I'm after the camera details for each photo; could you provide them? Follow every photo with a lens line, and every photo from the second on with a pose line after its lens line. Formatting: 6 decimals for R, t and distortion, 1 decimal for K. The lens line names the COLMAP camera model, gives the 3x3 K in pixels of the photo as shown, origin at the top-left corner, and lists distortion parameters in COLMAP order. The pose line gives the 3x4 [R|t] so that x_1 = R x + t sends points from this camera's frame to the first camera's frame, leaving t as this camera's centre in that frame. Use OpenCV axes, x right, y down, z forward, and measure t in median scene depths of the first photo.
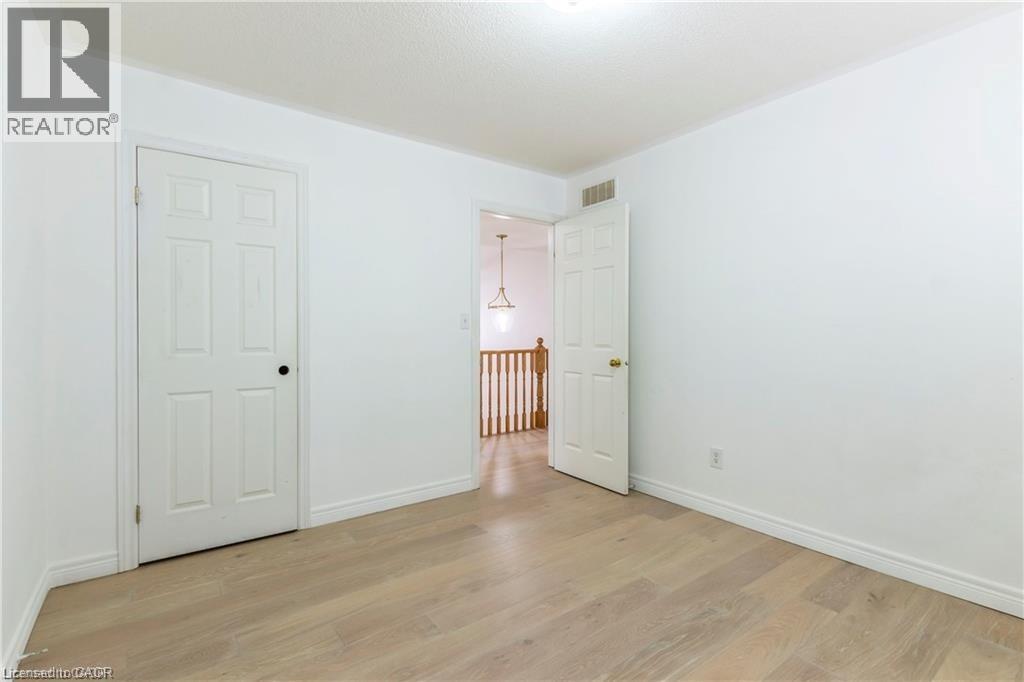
lens RADIAL K [[477.6, 0, 512.0], [0, 477.6, 341.0], [0, 0, 1]] dist [-0.001060, -0.000238]
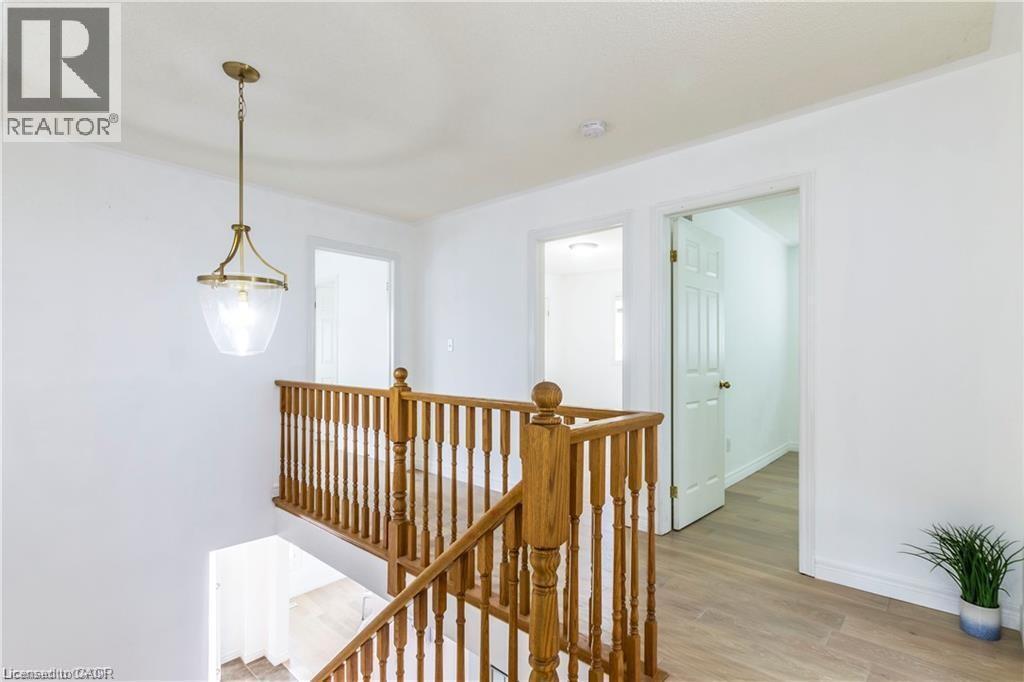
lens RADIAL K [[477.7, 0, 513.5], [0, 477.7, 357.9], [0, 0, 1]] dist [-0.001278, -0.000129]
pose [[-0.203645, -0.003020, 0.979040, -1.467271], [0.017301, 0.999828, 0.006682, -0.060220], [-0.978892, 0.018300, -0.203557, 3.329602]]
